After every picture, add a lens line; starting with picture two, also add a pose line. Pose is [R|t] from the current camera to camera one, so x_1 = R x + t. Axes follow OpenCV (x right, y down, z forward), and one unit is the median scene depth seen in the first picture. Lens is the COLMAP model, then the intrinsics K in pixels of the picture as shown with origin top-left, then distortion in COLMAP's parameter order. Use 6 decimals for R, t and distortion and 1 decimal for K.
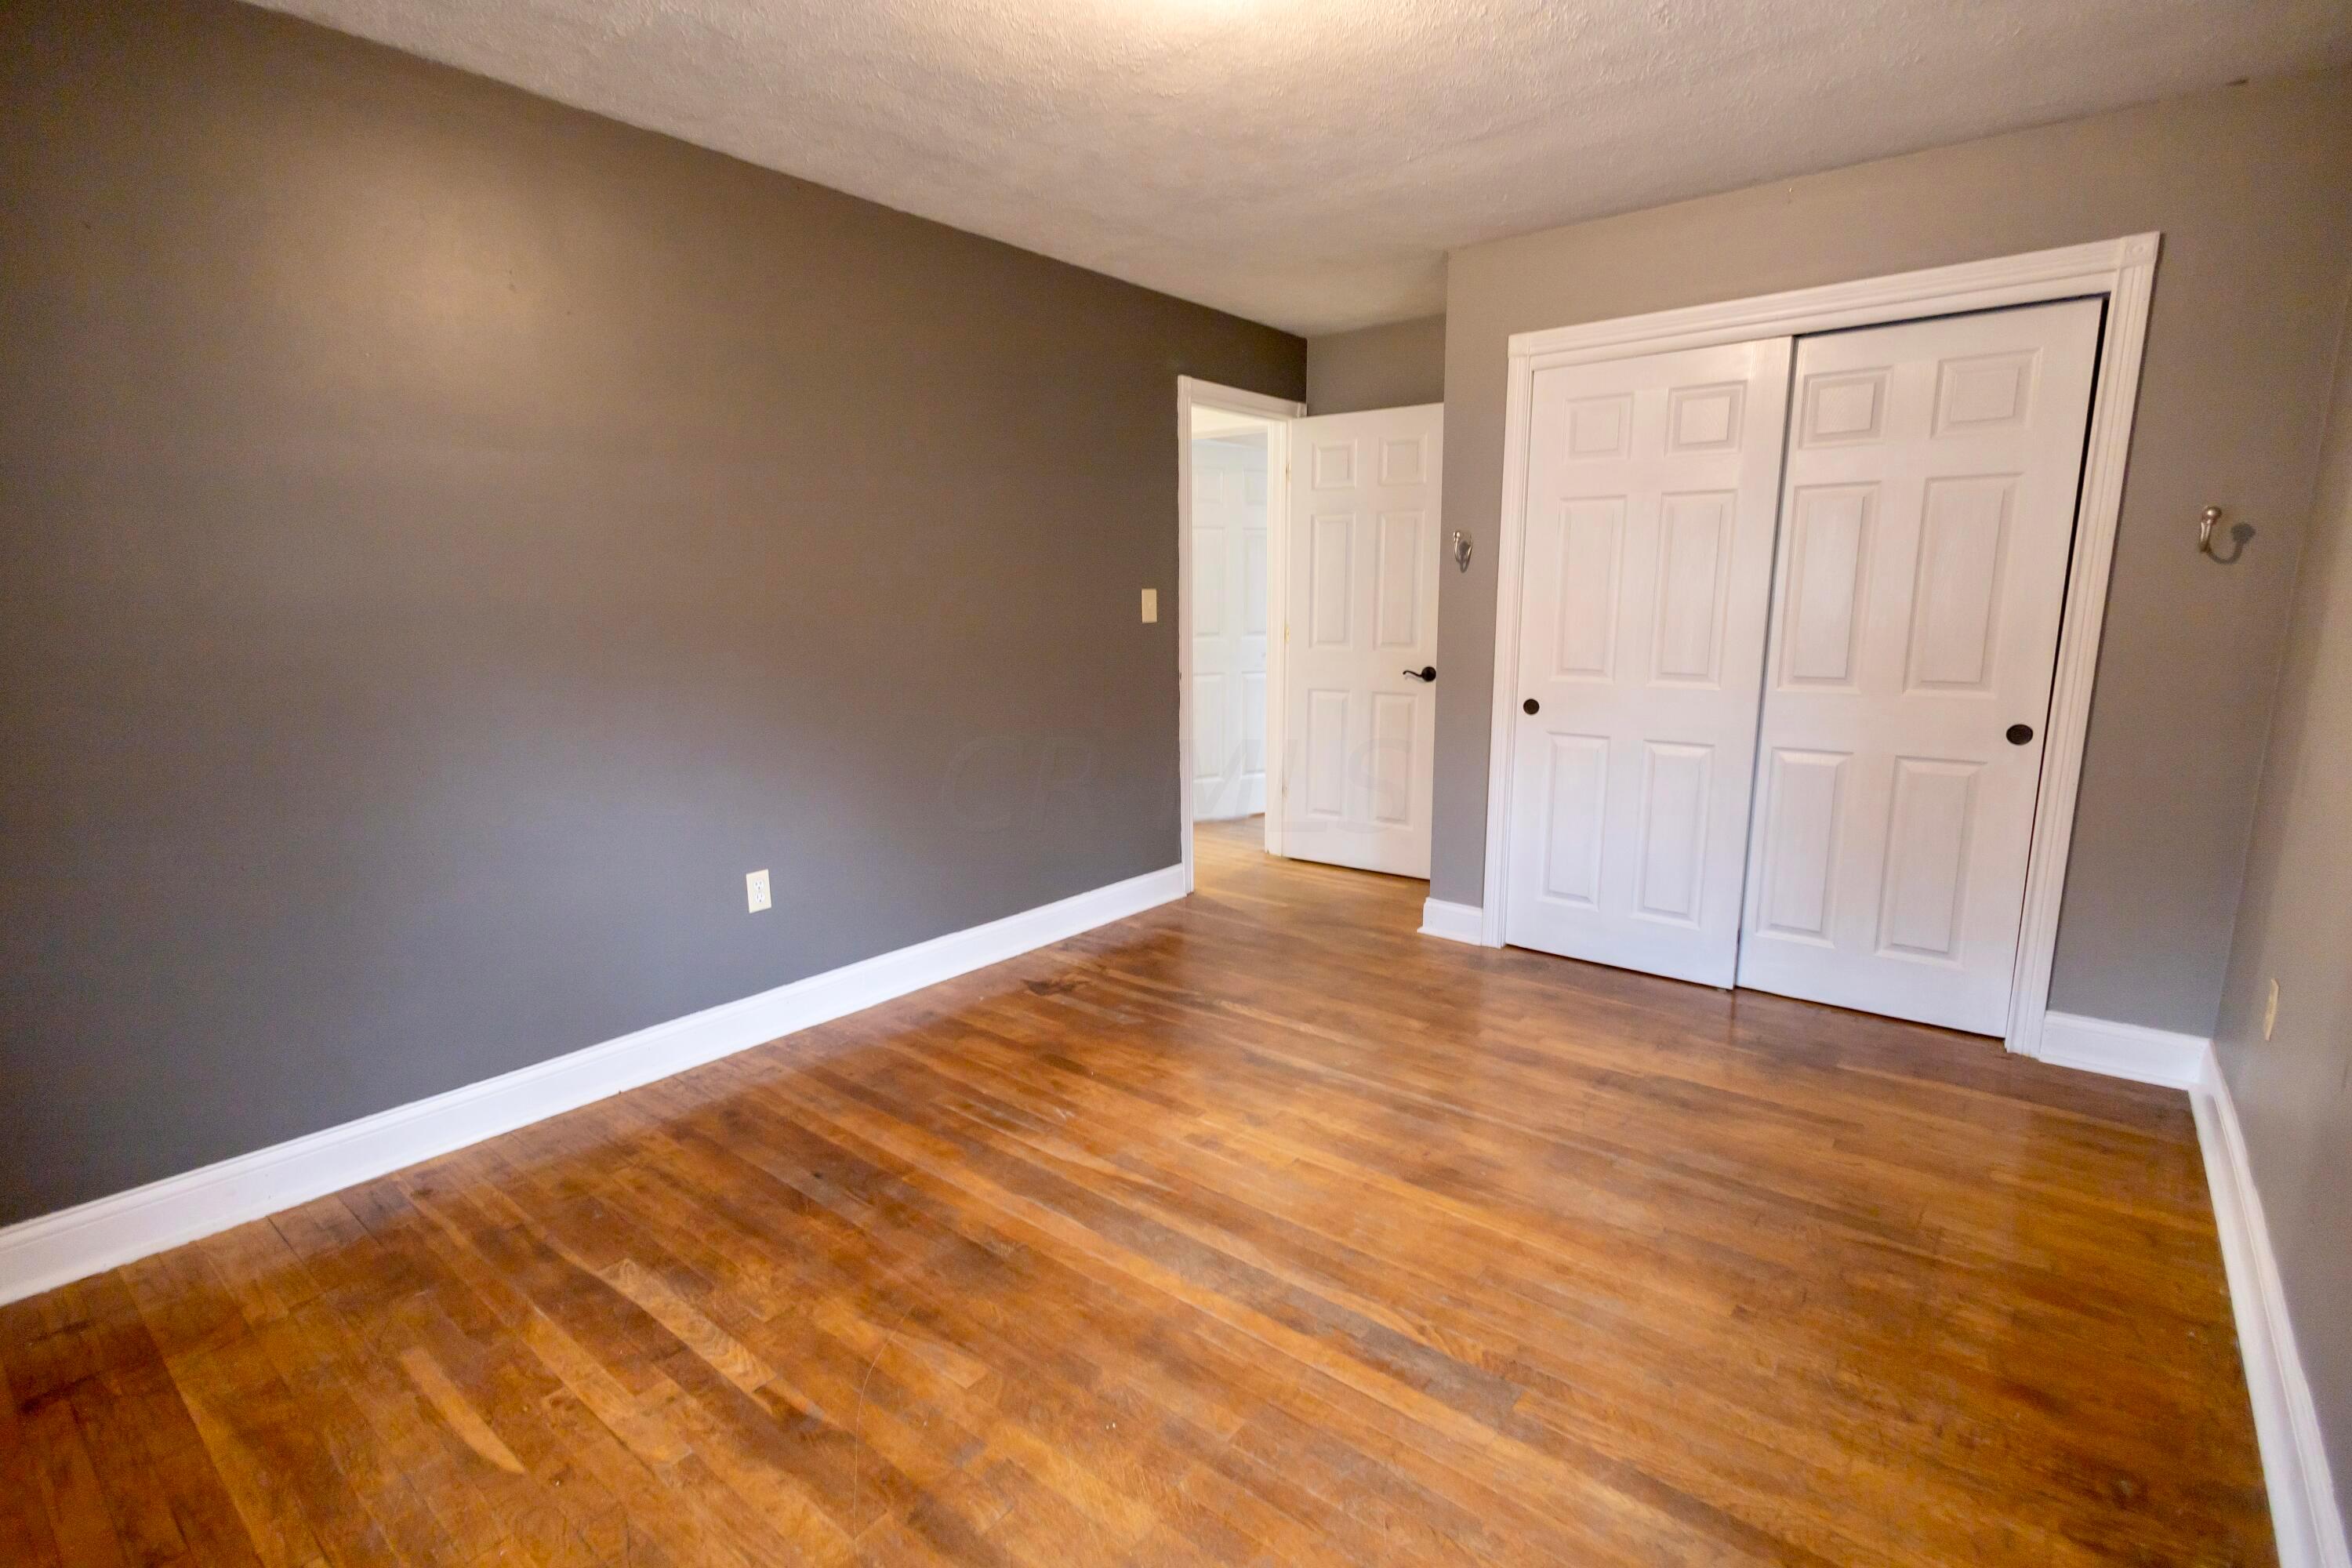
lens RADIAL K [[1102.5, 0, 1175.7], [0, 1102.5, 787.2], [0, 0, 1]] dist [0.008428, -0.000098]
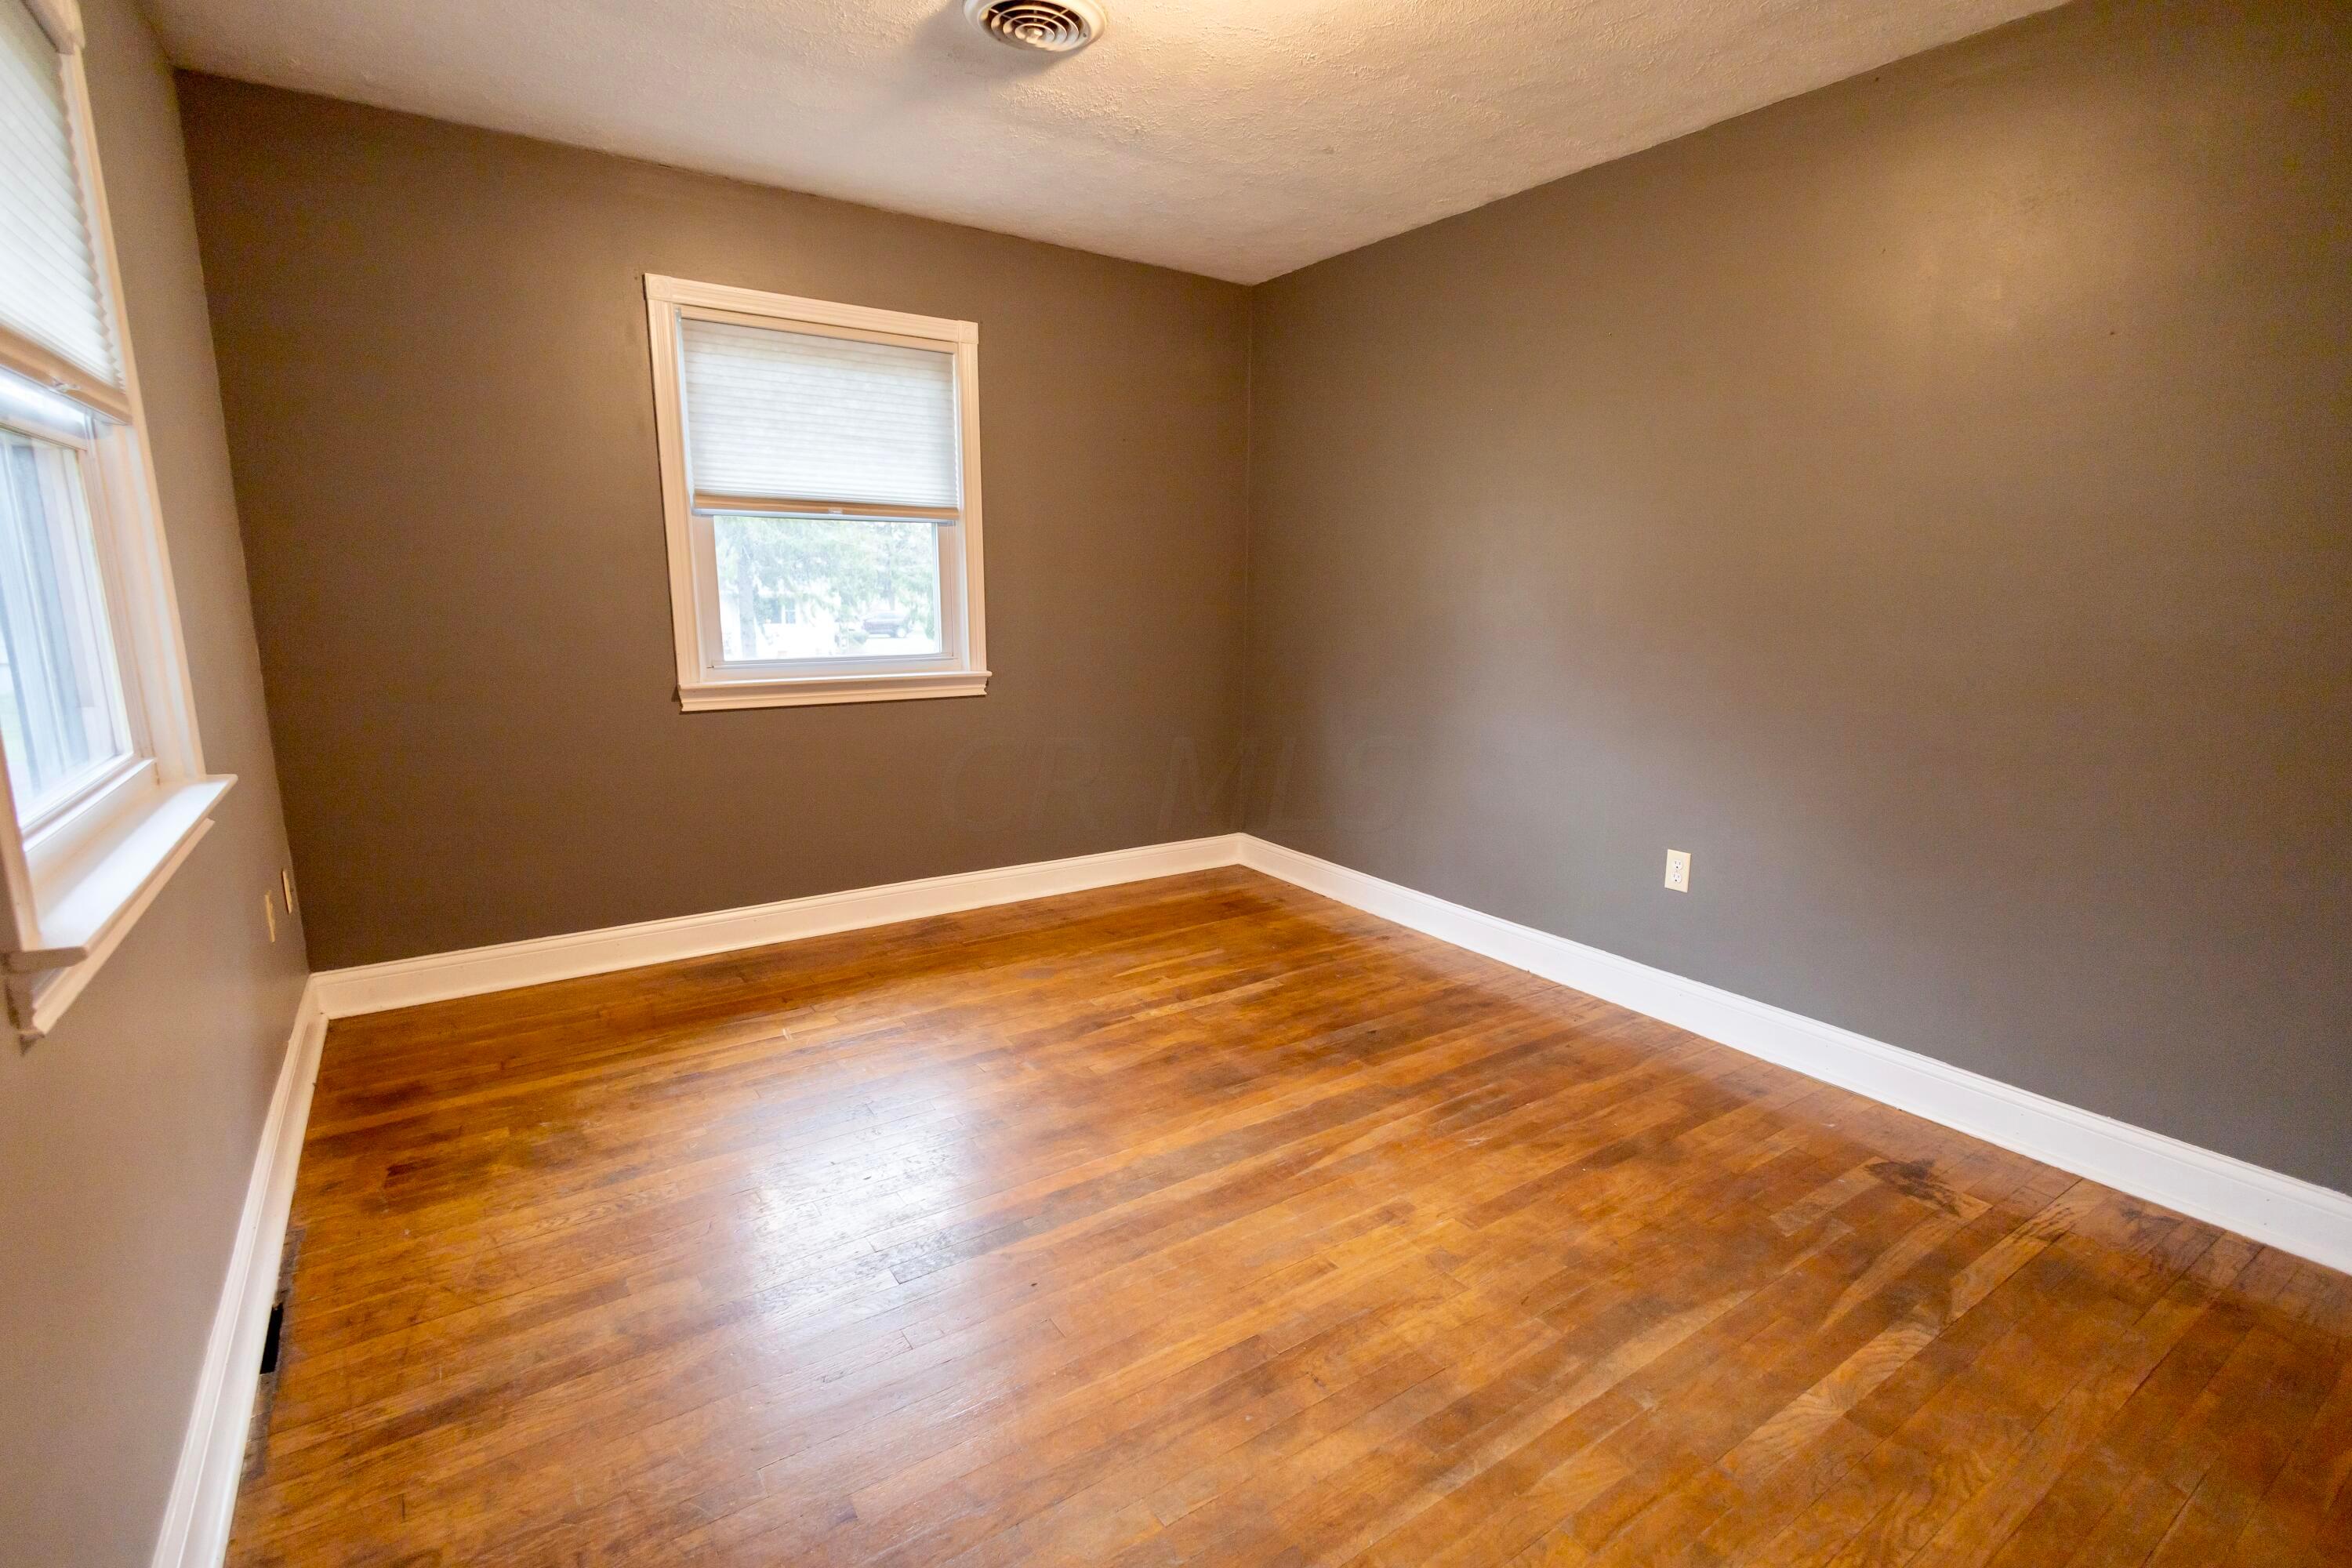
lens RADIAL K [[1084.0, 0, 1172.7], [0, 1084.0, 784.5], [0, 0, 1]] dist [0.007946, 0.000132]
pose [[-0.295356, 0.182446, -0.937805, 0.766111], [-0.178853, 0.953684, 0.241864, -0.156821], [0.938497, 0.239166, -0.249045, 0.932830]]
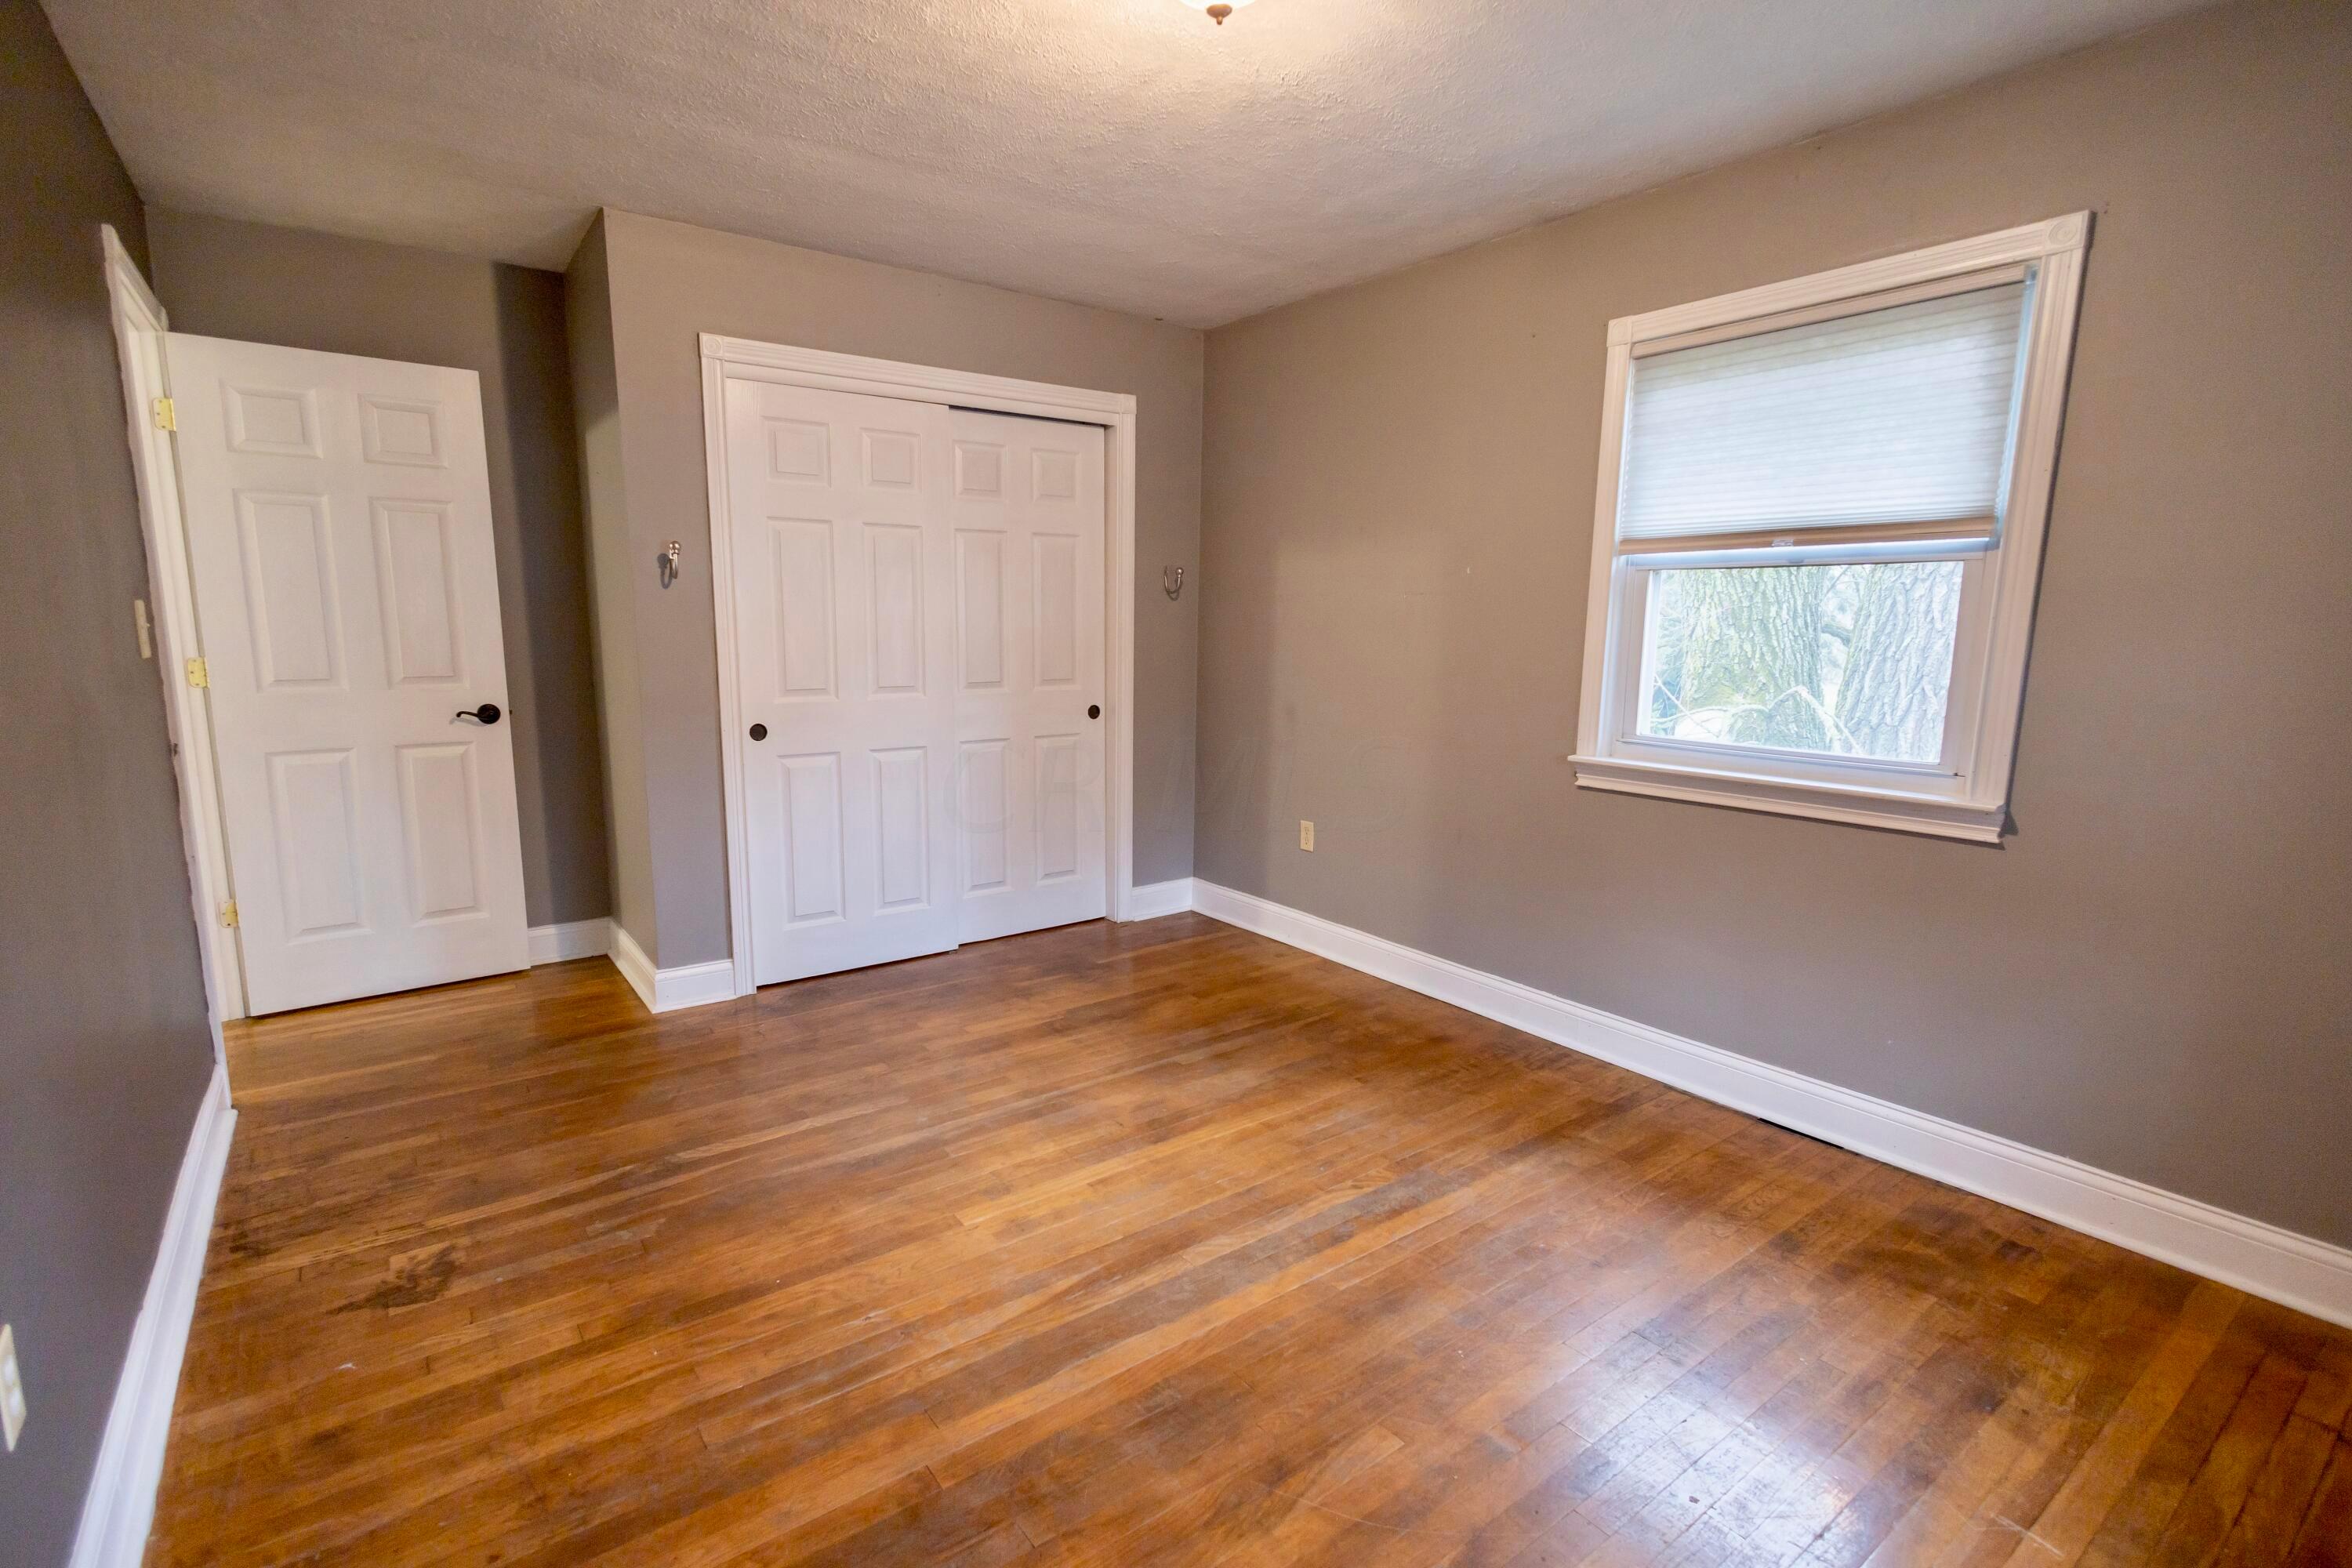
lens RADIAL K [[1102.5, 0, 1175.7], [0, 1102.5, 787.2], [0, 0, 1]] dist [0.008428, -0.000098]
pose [[0.249830, -0.144171, 0.957497, -0.713920], [0.161121, 0.981257, 0.105709, -0.097165], [-0.954791, 0.127863, 0.268376, 0.572164]]
